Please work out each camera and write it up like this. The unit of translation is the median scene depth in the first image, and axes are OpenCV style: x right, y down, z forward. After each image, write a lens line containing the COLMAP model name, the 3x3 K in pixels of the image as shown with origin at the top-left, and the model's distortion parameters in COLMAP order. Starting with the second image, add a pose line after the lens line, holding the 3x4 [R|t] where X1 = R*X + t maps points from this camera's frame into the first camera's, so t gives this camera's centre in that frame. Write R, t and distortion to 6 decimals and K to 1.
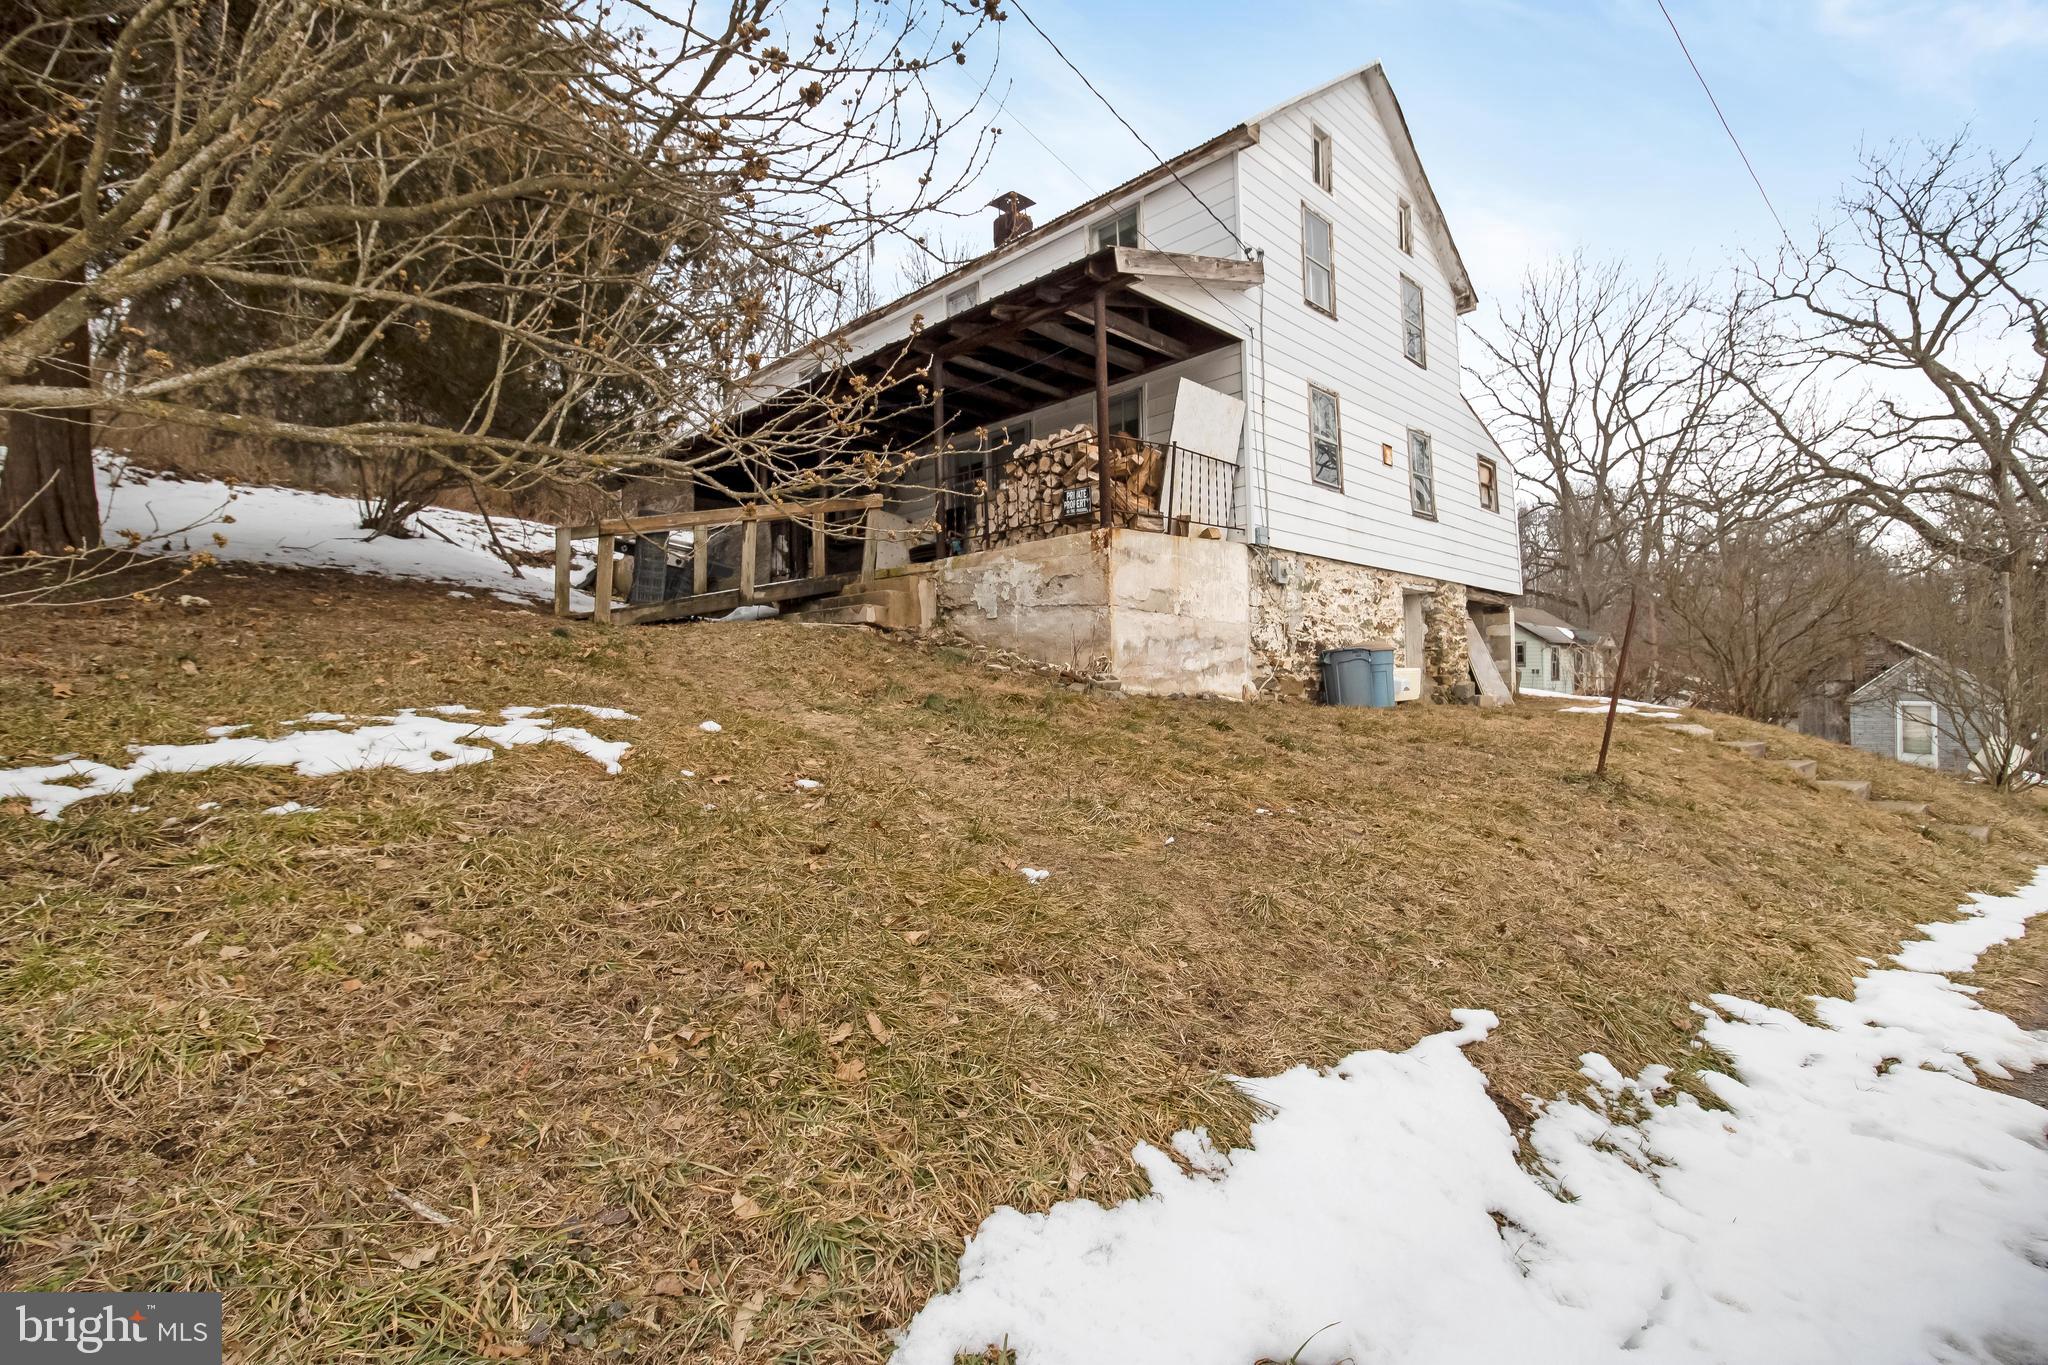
lens RADIAL K [[925.9, 0, 1029.4], [0, 925.9, 689.2], [0, 0, 1]] dist [-0.010693, -0.002099]
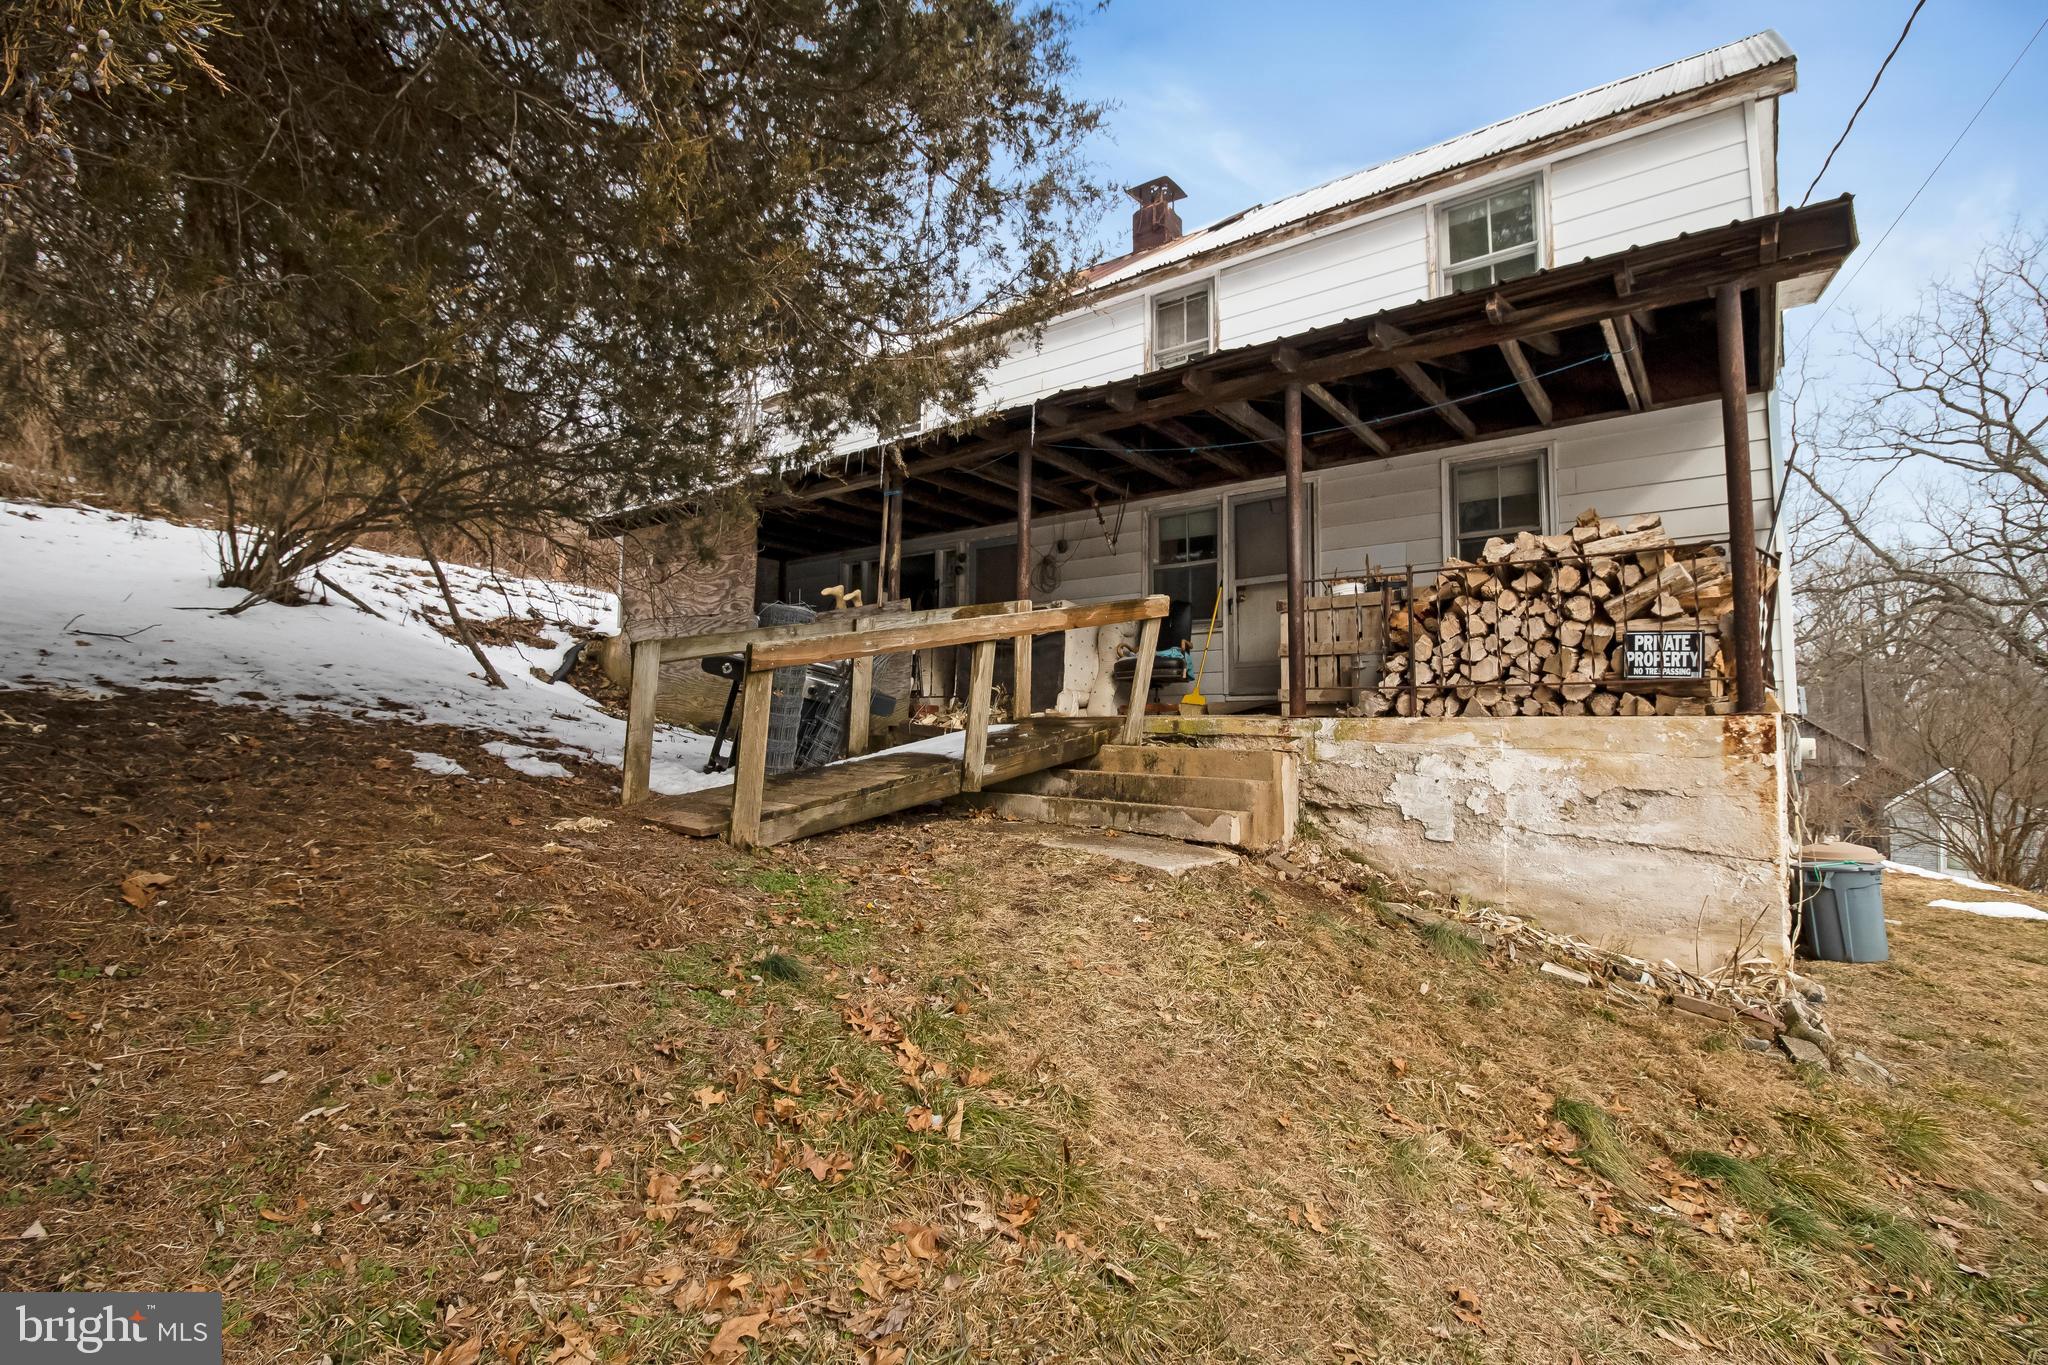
lens RADIAL K [[925.9, 0, 1013.5], [0, 925.9, 696.7], [0, 0, 1]] dist [-0.010693, -0.002099]
pose [[0.993693, 0.037512, 0.105672, -0.307000], [-0.034054, 0.998830, -0.034349, -0.115304], [-0.106837, 0.030533, 0.993808, 0.392701]]
